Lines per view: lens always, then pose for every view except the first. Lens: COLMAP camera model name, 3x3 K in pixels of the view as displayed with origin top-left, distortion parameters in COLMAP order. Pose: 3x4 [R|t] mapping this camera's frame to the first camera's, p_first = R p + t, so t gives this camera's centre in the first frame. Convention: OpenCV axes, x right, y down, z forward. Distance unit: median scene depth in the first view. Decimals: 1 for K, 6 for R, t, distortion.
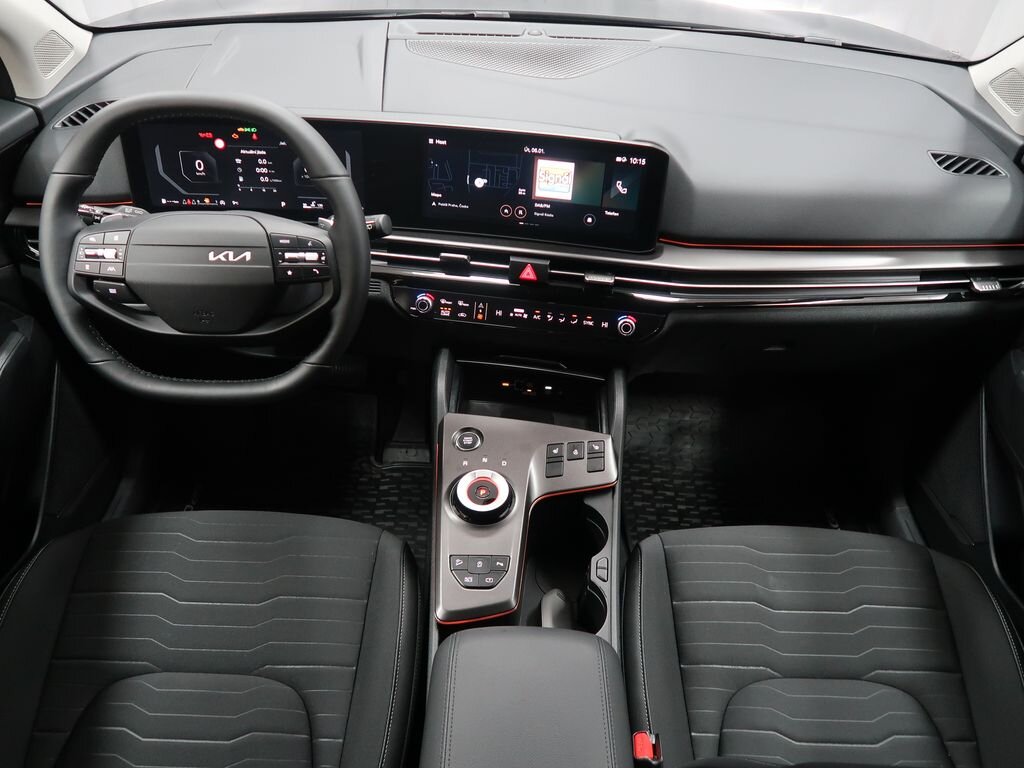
lens RADIAL K [[791.8, 0, 512.0], [0, 791.8, 384.0], [0, 0, 1]] dist [-0.016149, 0.002210]
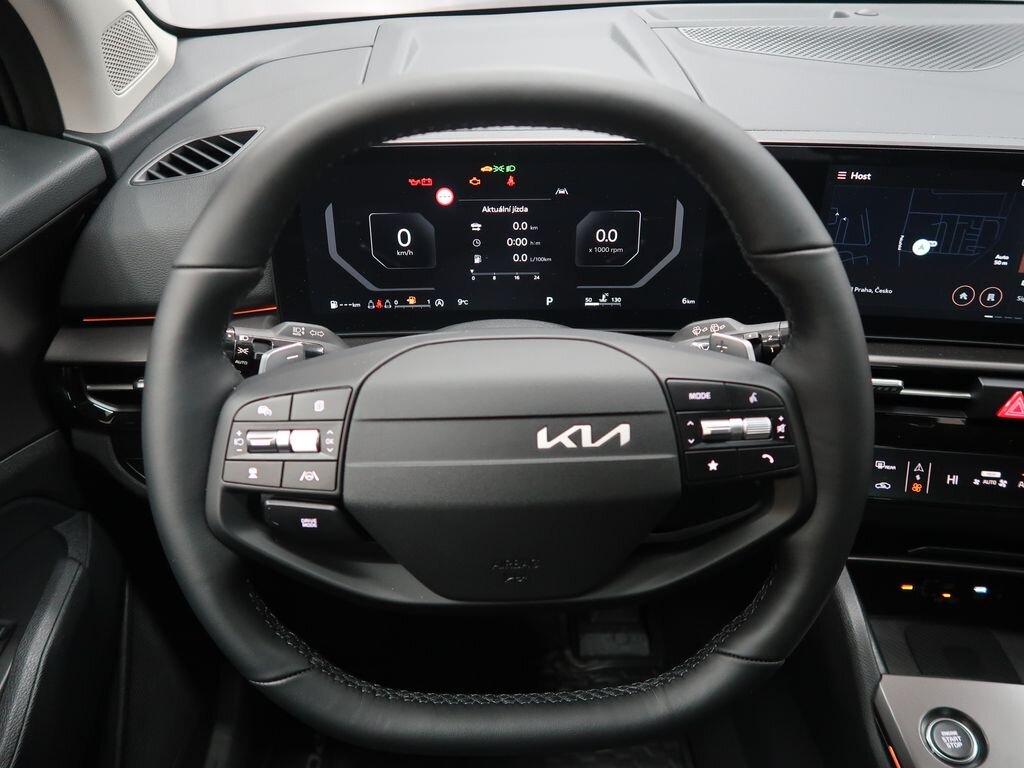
lens RADIAL K [[791.8, 0, 512.0], [0, 791.8, 384.0], [0, 0, 1]] dist [-0.016149, 0.002210]
pose [[0.998933, -0.046027, 0.003777, -0.327608], [0.046181, 0.996033, -0.076058, -0.131390], [-0.000261, 0.076152, 0.997096, 0.461962]]
